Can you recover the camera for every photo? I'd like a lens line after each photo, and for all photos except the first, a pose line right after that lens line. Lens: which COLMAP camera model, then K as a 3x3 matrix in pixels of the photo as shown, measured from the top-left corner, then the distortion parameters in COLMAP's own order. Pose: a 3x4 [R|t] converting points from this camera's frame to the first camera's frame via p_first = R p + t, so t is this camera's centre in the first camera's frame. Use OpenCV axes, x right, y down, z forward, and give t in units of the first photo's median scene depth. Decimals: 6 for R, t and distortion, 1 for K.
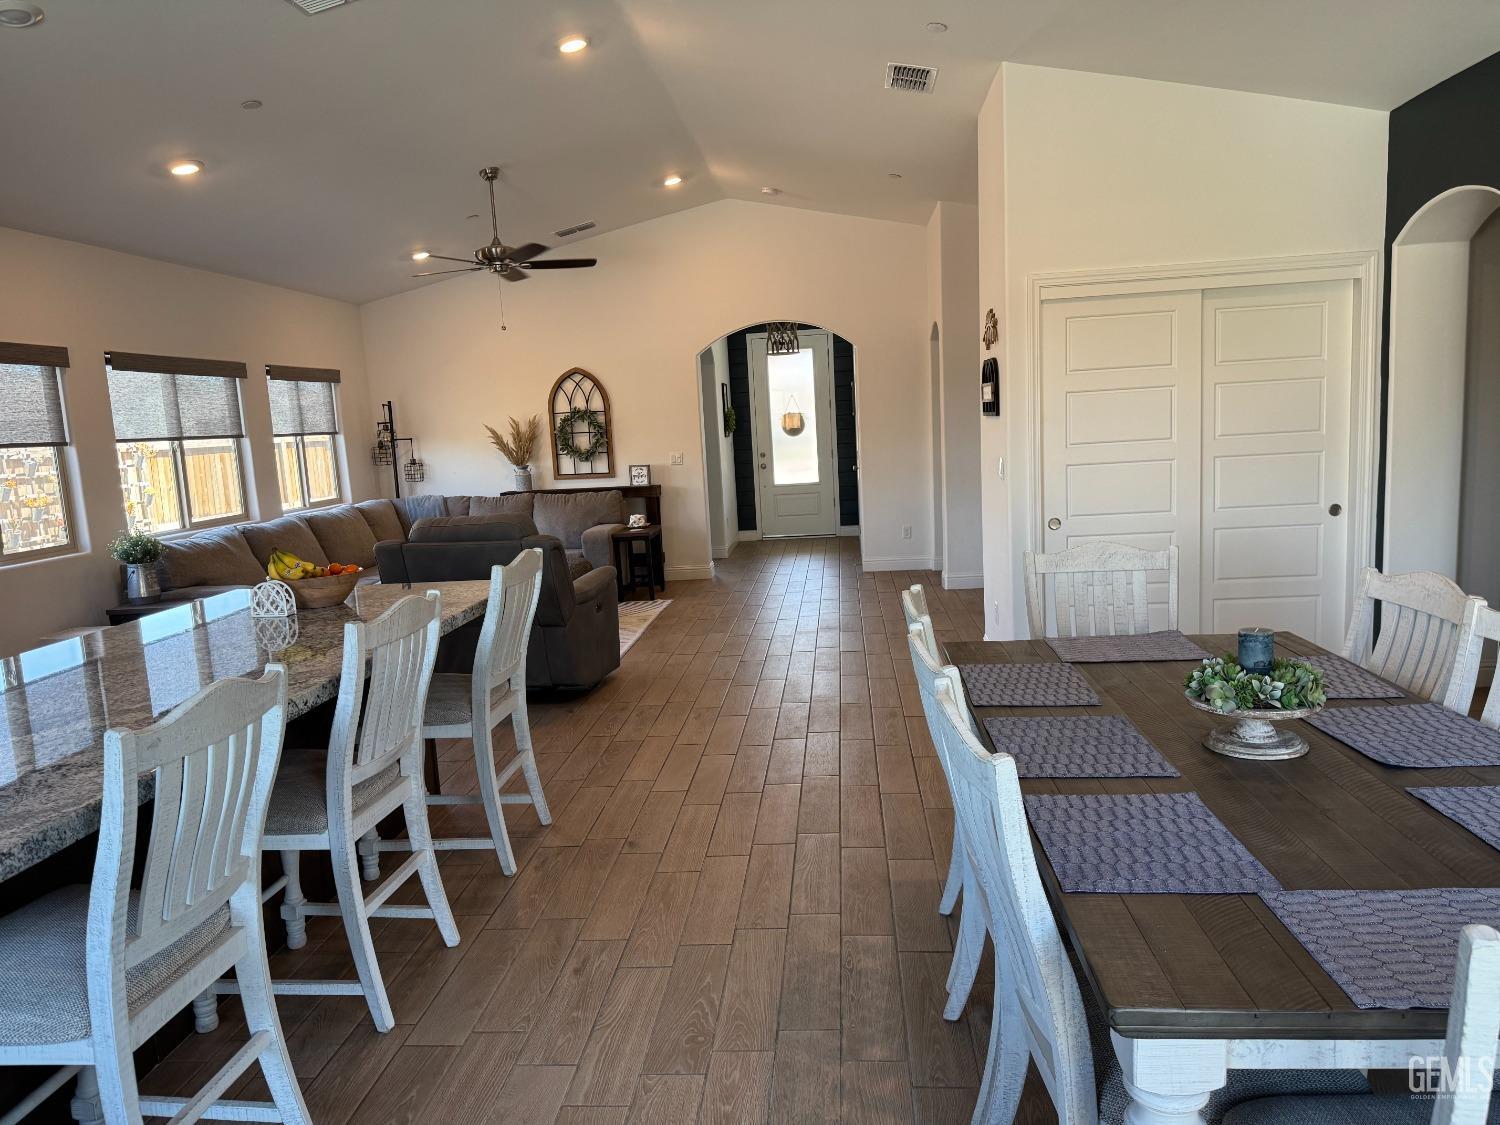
lens RADIAL K [[1056.7, 0, 762.5], [0, 1056.7, 593.3], [0, 0, 1]] dist [0.061620, -0.053657]
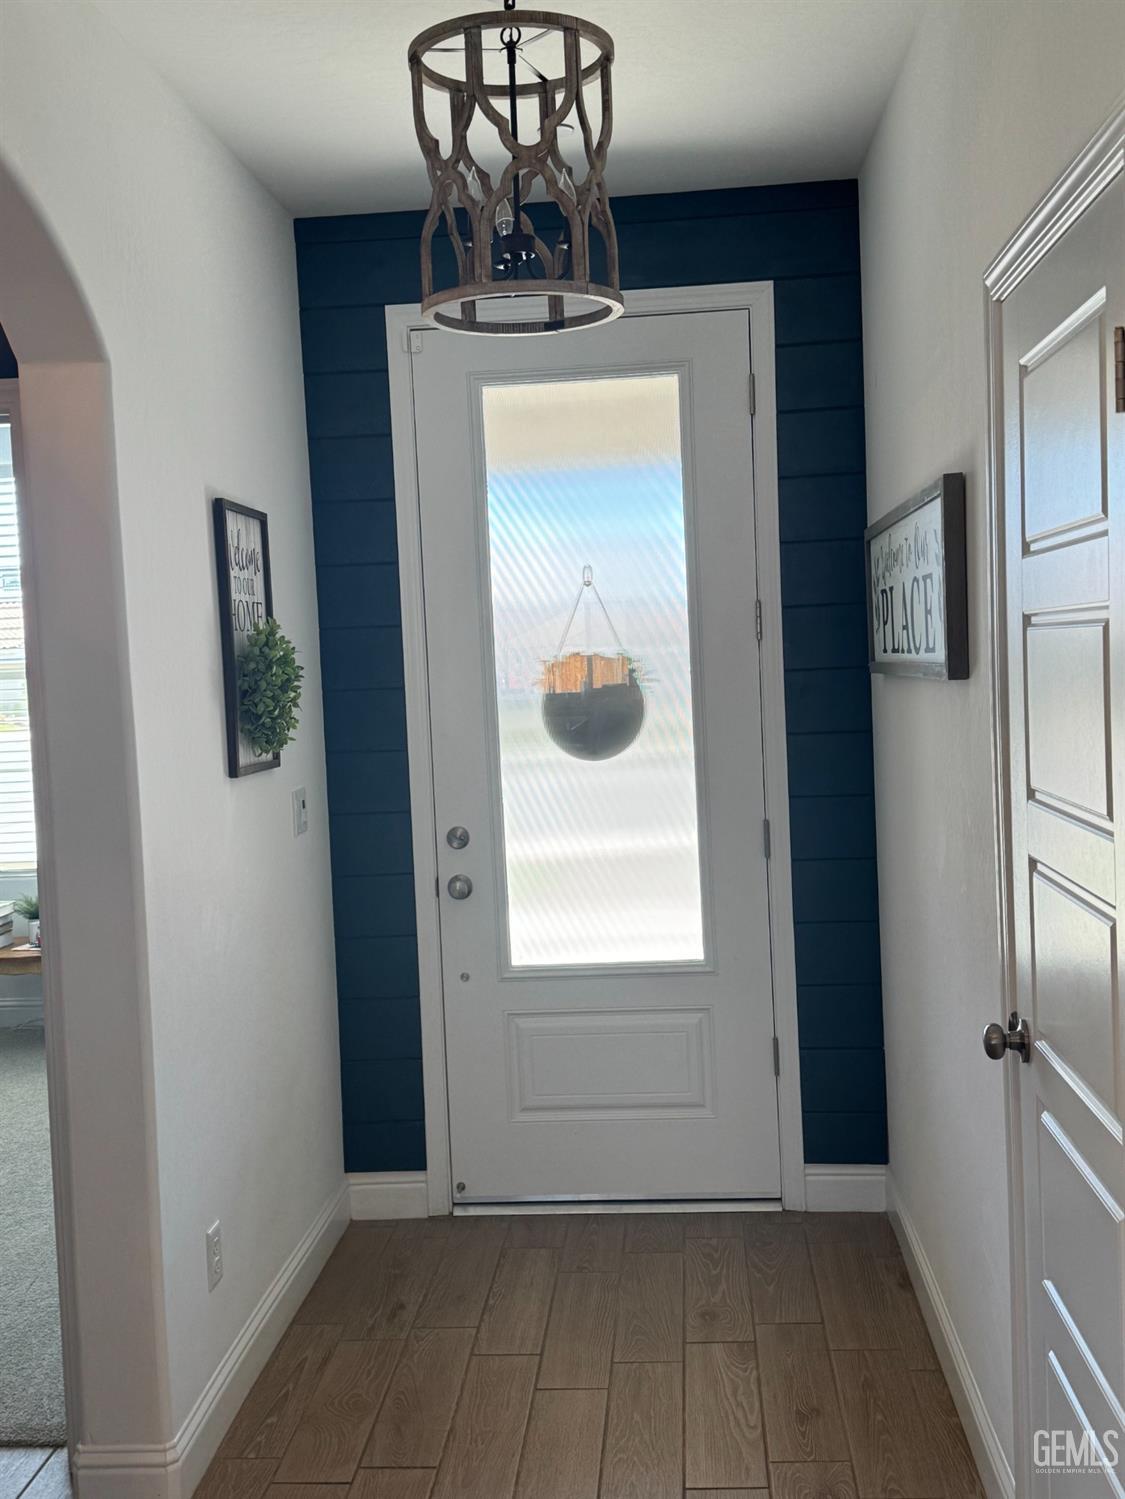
lens RADIAL K [[1565.3, 0, 563.9], [0, 1565.3, 747.2], [0, 0, 1]] dist [0.144142, 0.000000]
pose [[0.999947, 0.007405, -0.007093, 0.032505], [-0.008106, 0.994484, -0.104579, -0.148325], [0.006280, 0.104631, 0.994491, 0.856468]]
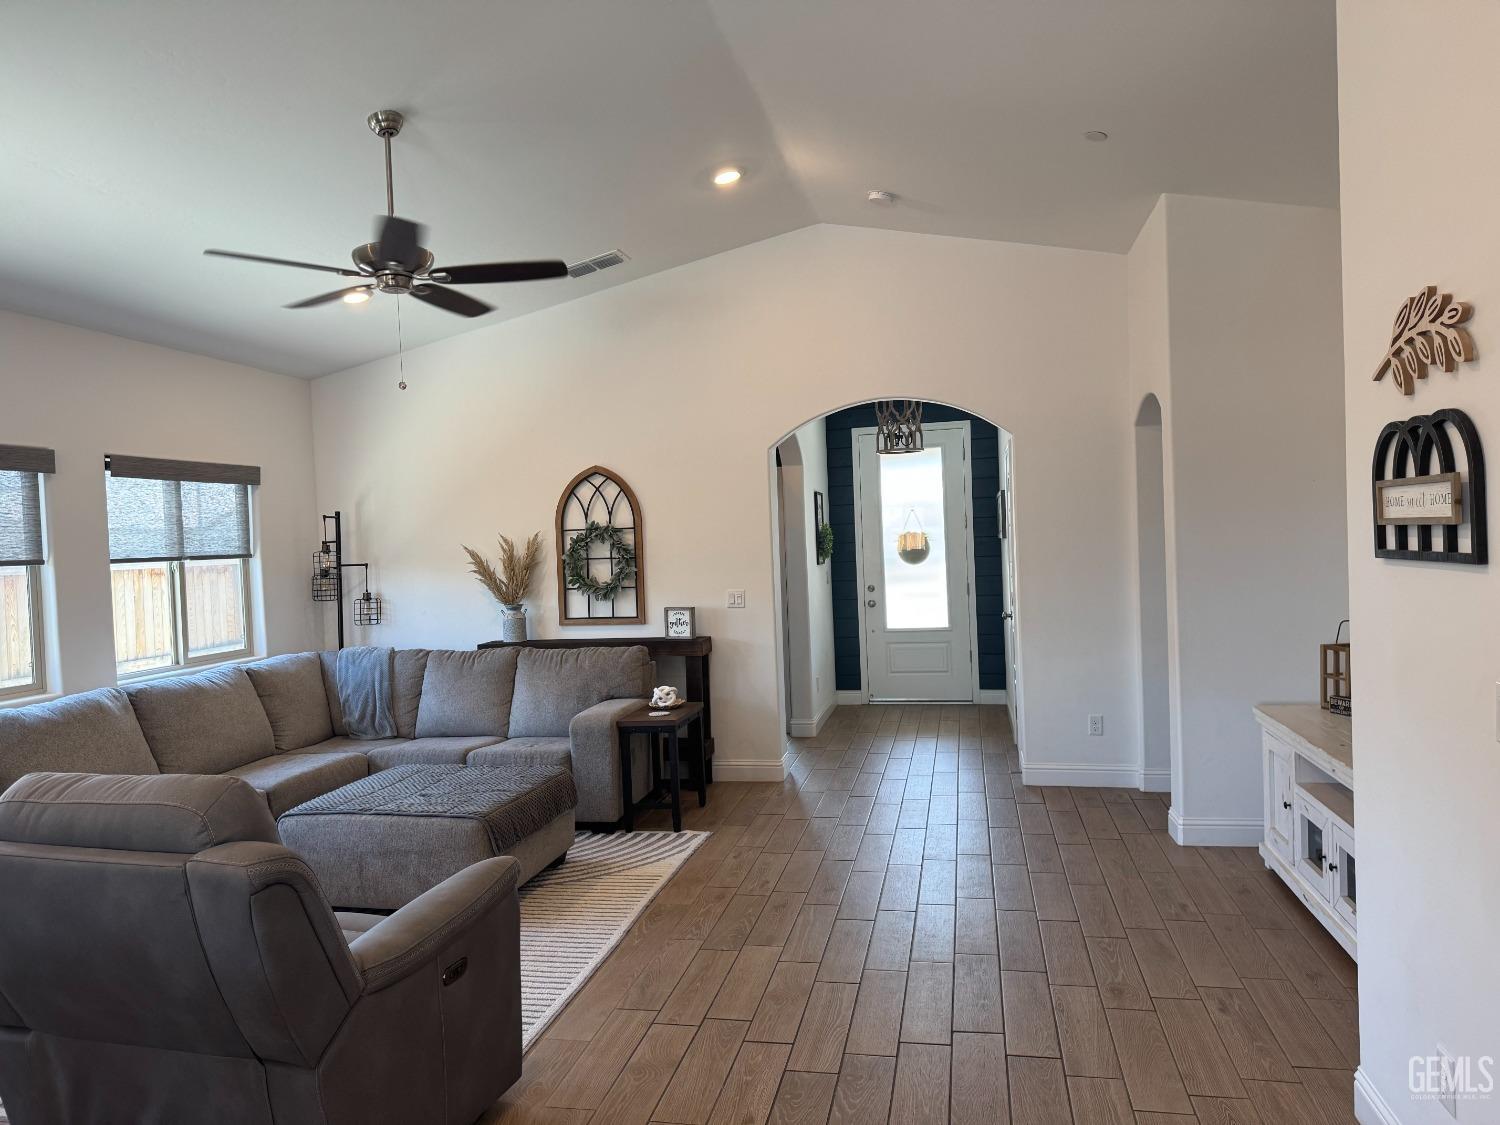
lens RADIAL K [[1056.7, 0, 747.4], [0, 1056.7, 562.8], [0, 0, 1]] dist [0.061620, -0.053657]
pose [[0.991496, 0.015581, -0.129200, 0.012255], [-0.033087, 0.990364, -0.134481, -0.060180], [0.125860, 0.137613, 0.982457, 0.341153]]
